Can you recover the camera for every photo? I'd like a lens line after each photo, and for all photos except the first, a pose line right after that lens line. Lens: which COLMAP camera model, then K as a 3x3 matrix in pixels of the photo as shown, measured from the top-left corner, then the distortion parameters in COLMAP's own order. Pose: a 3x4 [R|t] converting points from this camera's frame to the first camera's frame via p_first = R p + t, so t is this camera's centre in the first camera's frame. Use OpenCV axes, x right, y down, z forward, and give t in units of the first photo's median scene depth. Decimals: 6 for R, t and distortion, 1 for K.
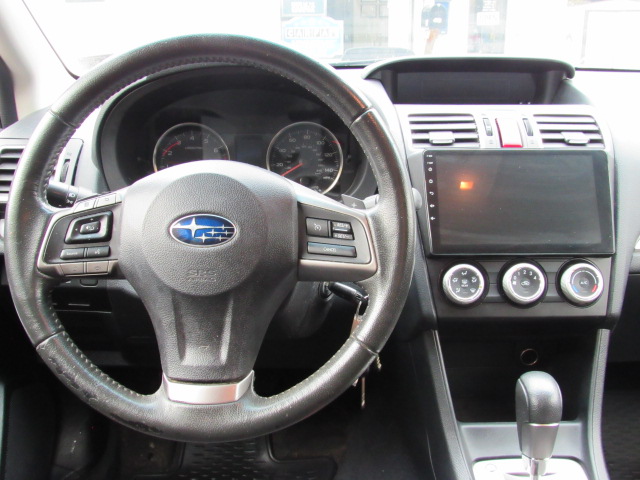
lens RADIAL K [[701.3, 0, 323.4], [0, 701.3, 233.5], [0, 0, 1]] dist [-0.050086, 0.000000]
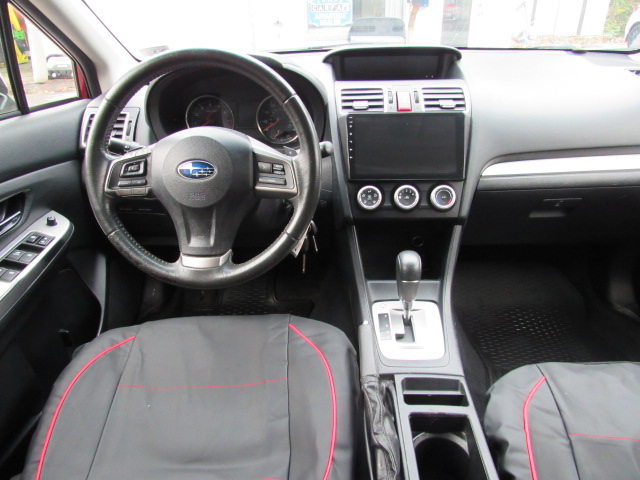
lens RADIAL K [[477.1, 0, 320.4], [0, 477.1, 242.1], [0, 0, 1]] dist [-0.019316, 0.007832]
pose [[0.998763, 0.003652, -0.049586, 0.177036], [0.005520, 0.982989, 0.183580, -0.040110], [0.049413, -0.183627, 0.981753, -0.158081]]
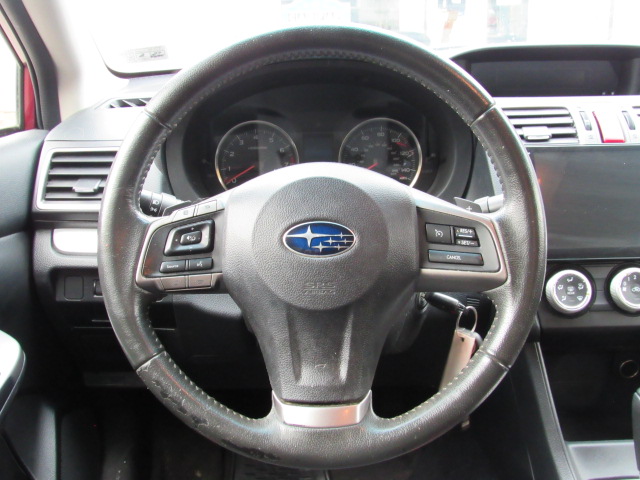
lens RADIAL K [[772.1, 0, 329.6], [0, 772.1, 229.8], [0, 0, 1]] dist [-0.047314, 0.000000]
pose [[0.999835, -0.016002, 0.008619, -0.154052], [0.016072, 0.999837, -0.008172, -0.007498], [-0.008487, 0.008309, 0.999929, -0.016439]]
